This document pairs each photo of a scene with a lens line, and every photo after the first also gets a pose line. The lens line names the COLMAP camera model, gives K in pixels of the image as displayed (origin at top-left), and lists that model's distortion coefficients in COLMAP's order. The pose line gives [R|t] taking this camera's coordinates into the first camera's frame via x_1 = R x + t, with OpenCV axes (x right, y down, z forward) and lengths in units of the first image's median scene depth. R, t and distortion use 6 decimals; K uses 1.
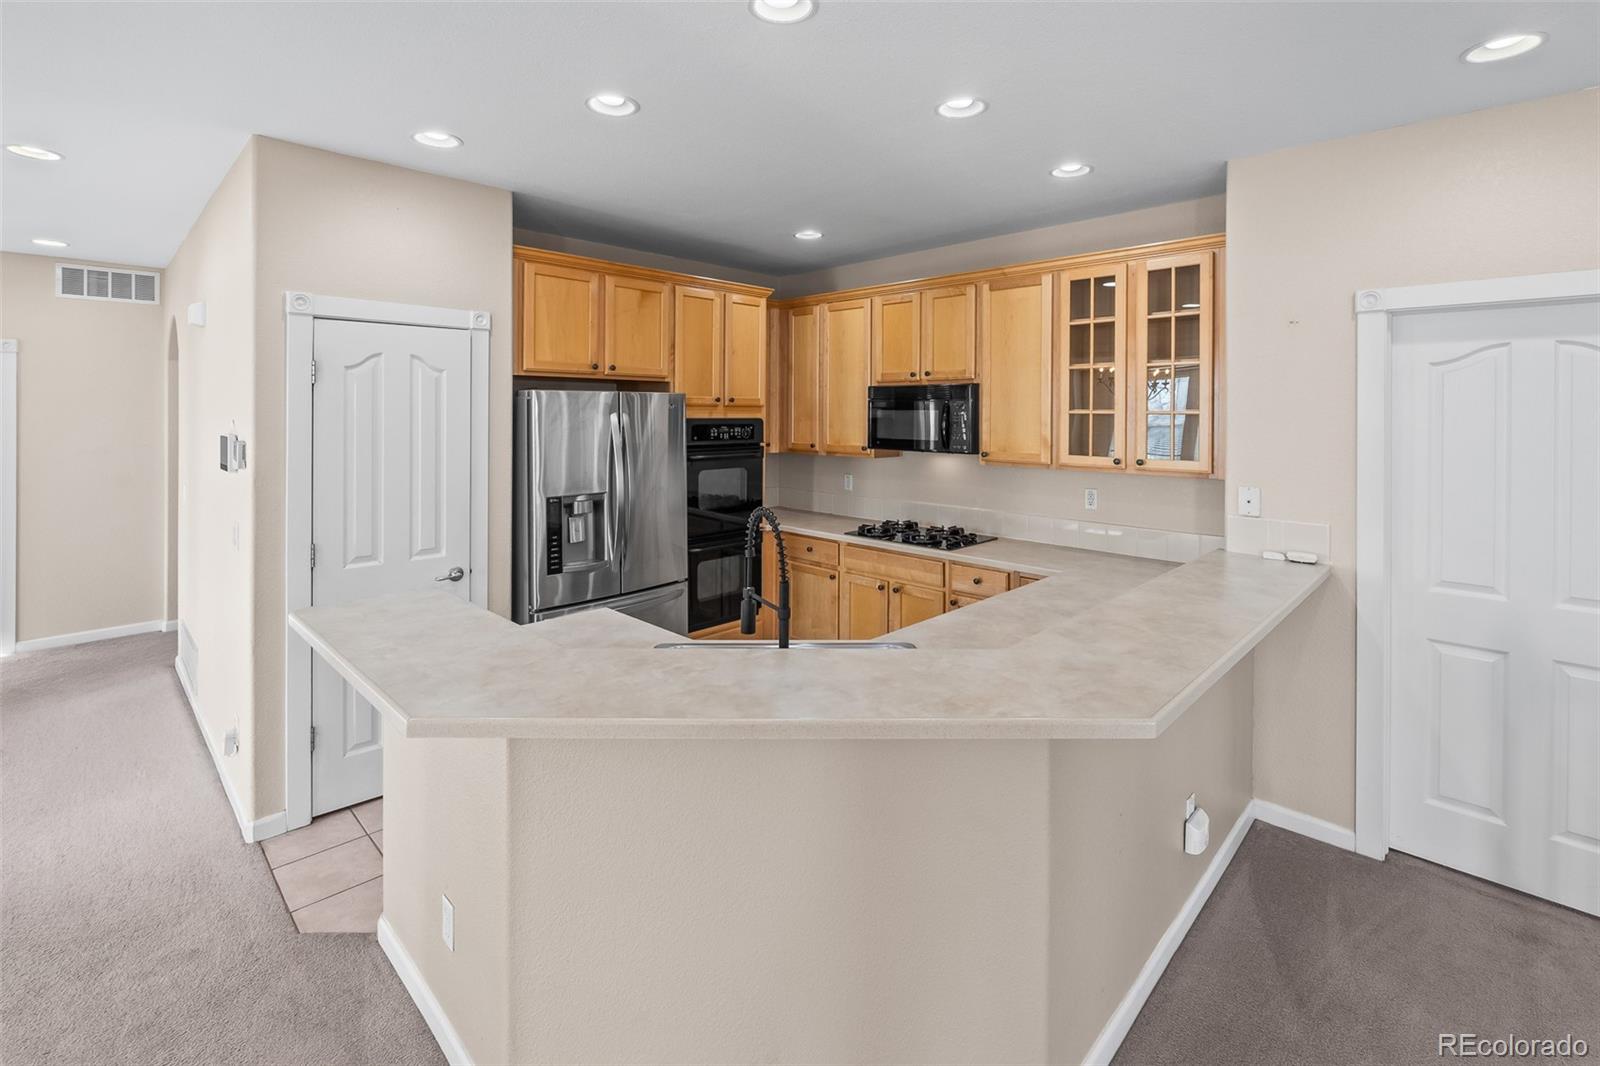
lens RADIAL K [[708.3, 0, 797.9], [0, 708.3, 416.0], [0, 0, 1]] dist [-0.004886, -0.000740]
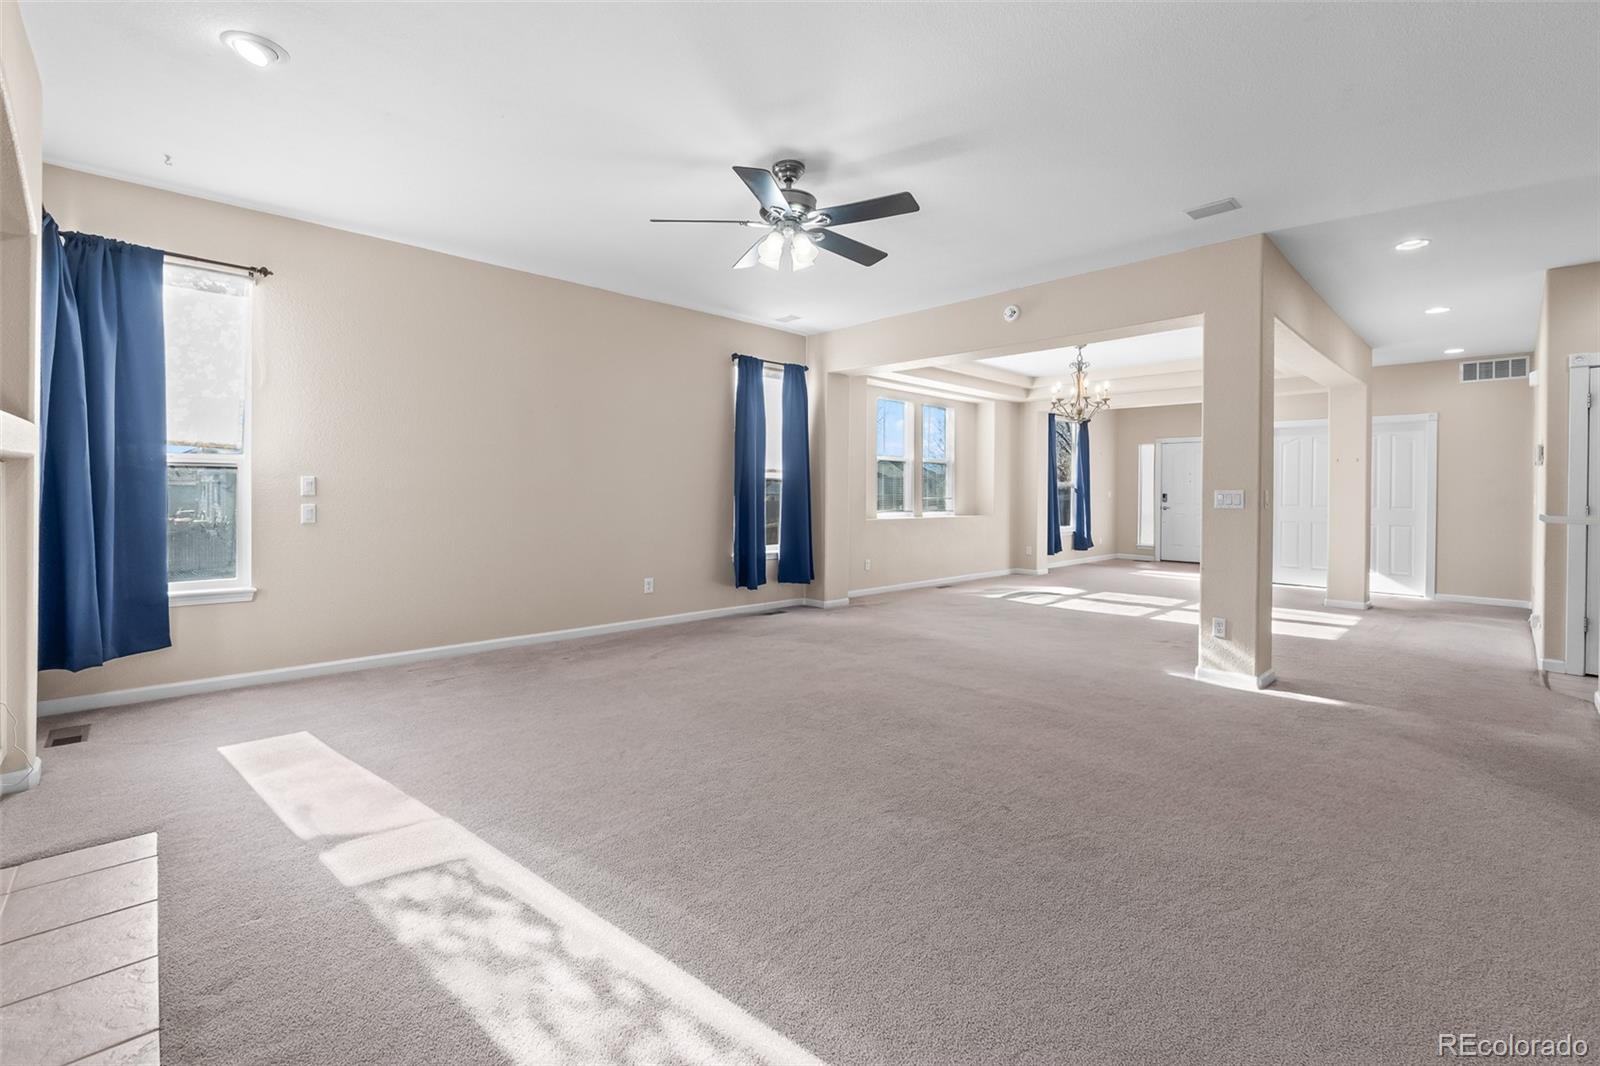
lens RADIAL K [[692.0, 0, 806.9], [0, 692.0, 496.4], [0, 0, 1]] dist [-0.002634, -0.000146]
pose [[-0.021139, 0.003703, -0.999770, 0.713296], [-0.016061, 0.999863, 0.004043, 0.137118], [0.999648, 0.016143, -0.021076, -0.583755]]
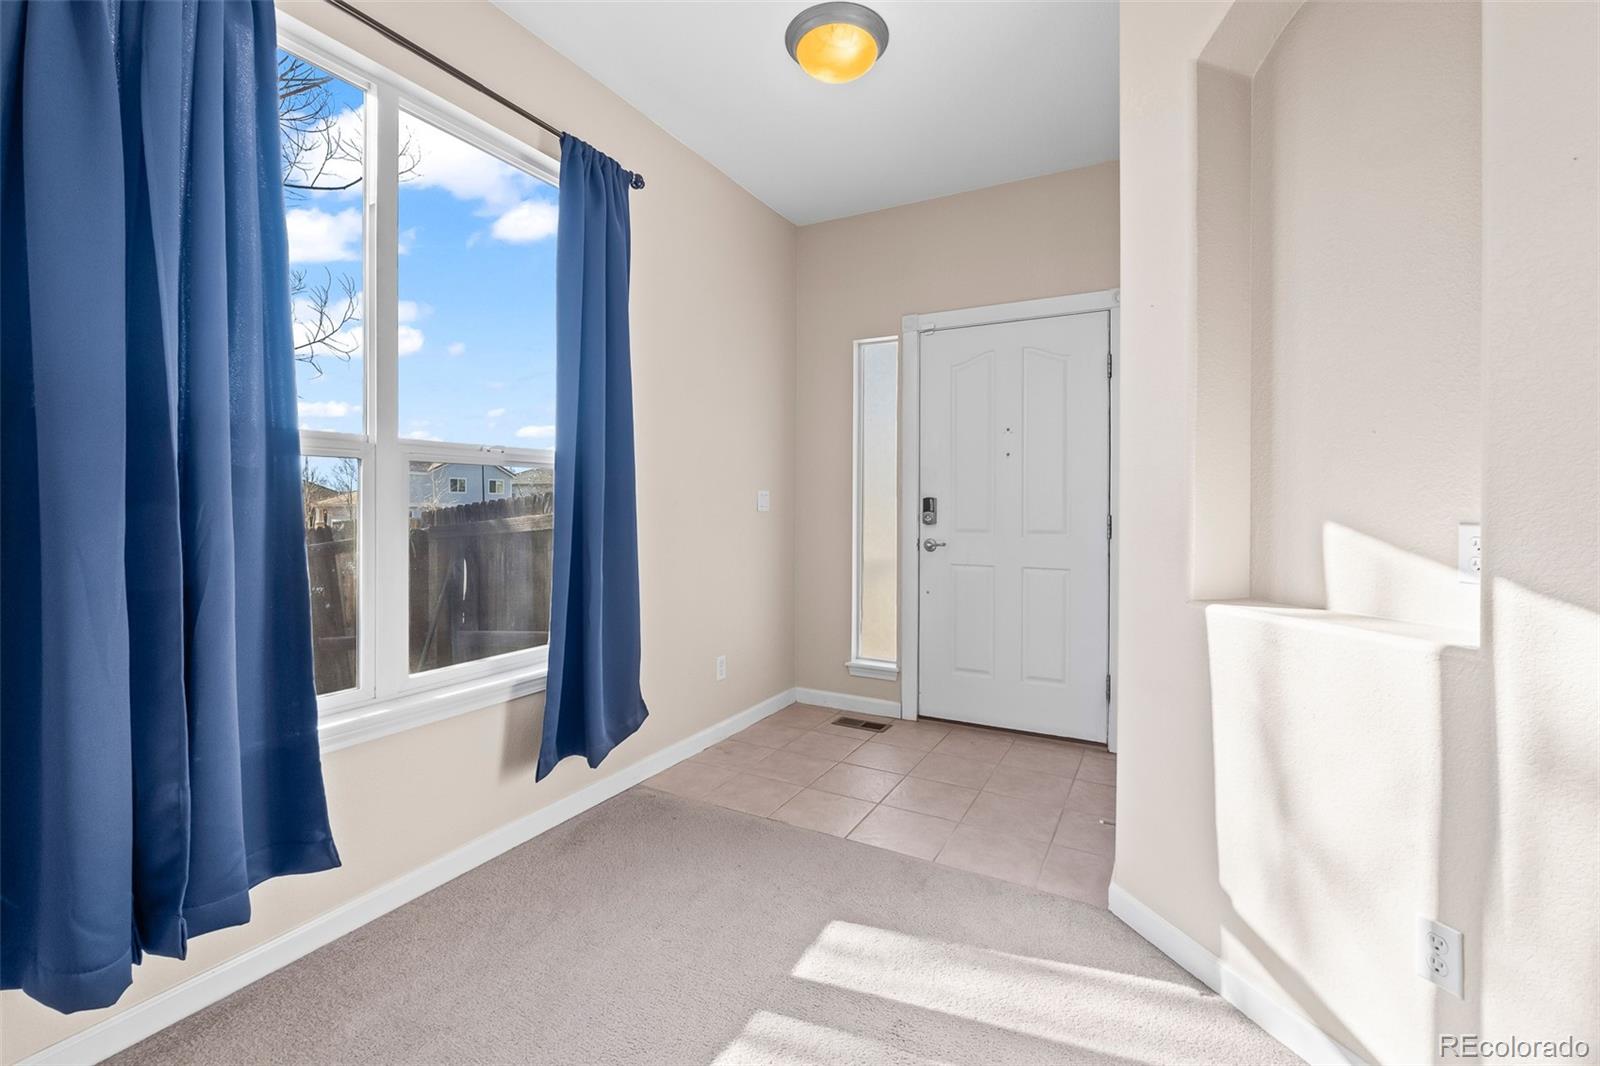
lens RADIAL K [[712.2, 0, 801.5], [0, 712.2, 500.0], [0, 0, 1]] dist [0.000549, 0.000064]
pose [[0.295587, 0.001144, -0.955315, -1.554084], [-0.008205, 0.999965, -0.001342, 0.117610], [0.955281, 0.008235, 0.295586, 0.506101]]
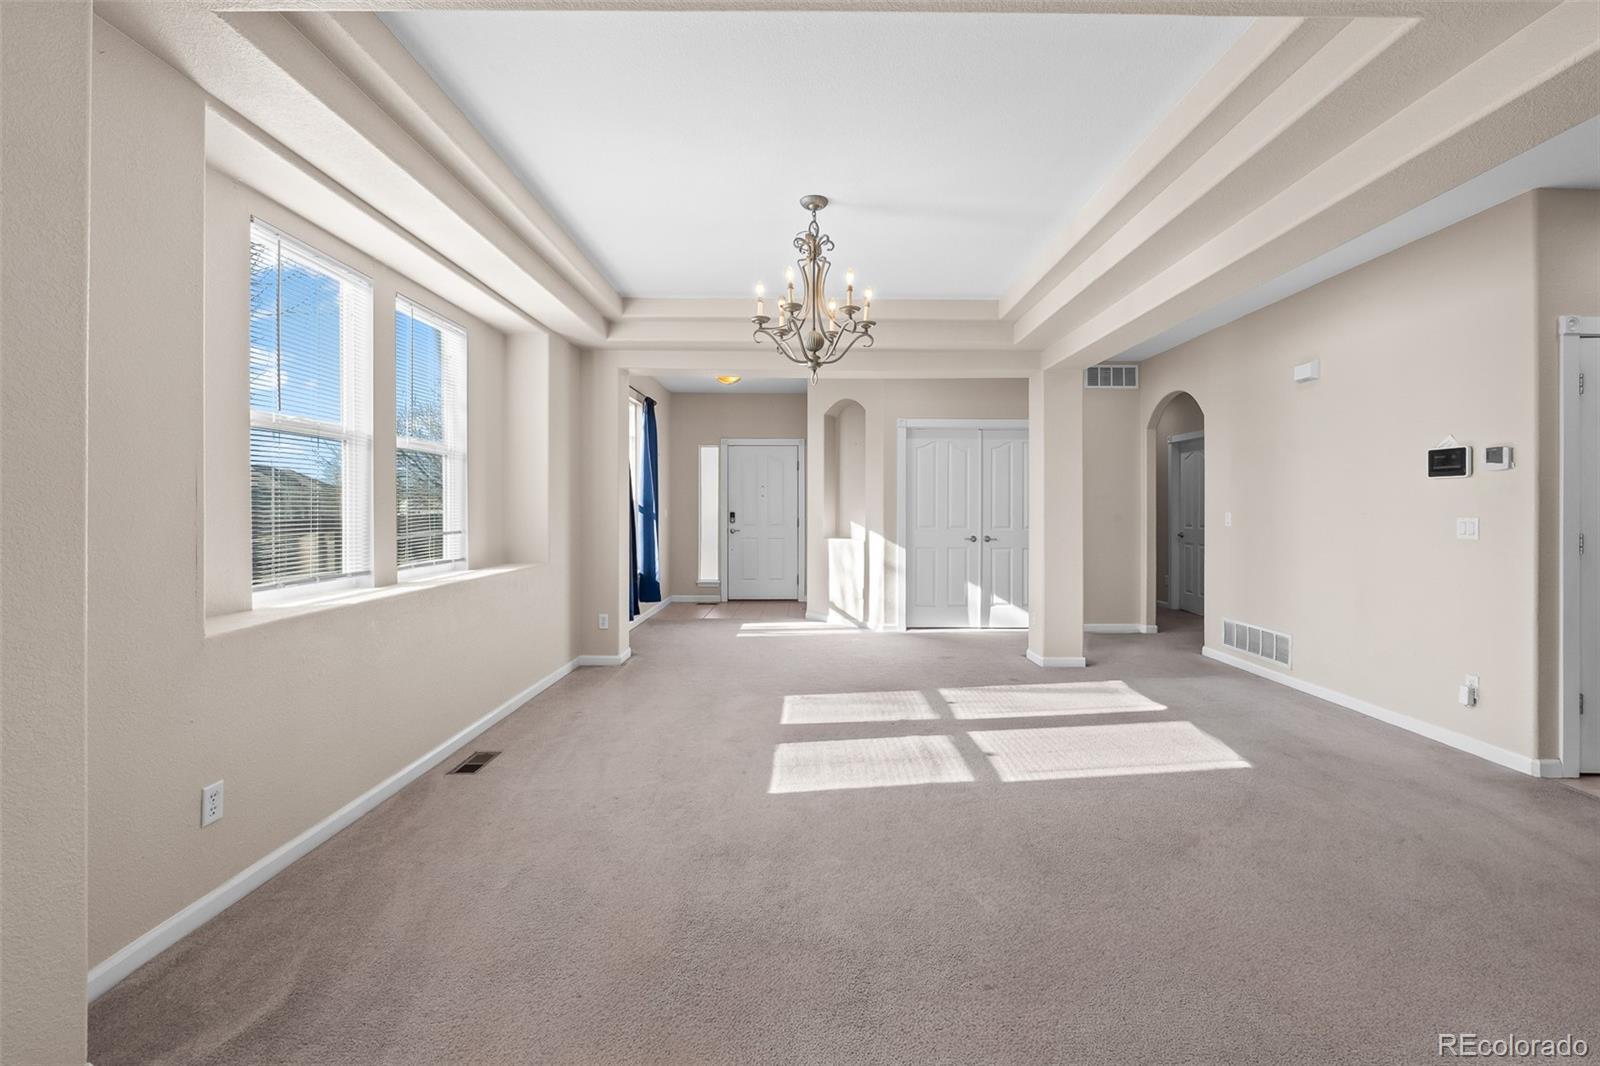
lens RADIAL K [[683.4, 0, 814.5], [0, 683.4, 505.7], [0, 0, 1]] dist [-0.013458, -0.000264]
pose [[0.707533, -0.004478, -0.706666, -0.586159], [-0.003828, 0.999941, -0.010169, 0.112901], [0.706670, 0.009900, 0.707474, -0.488016]]
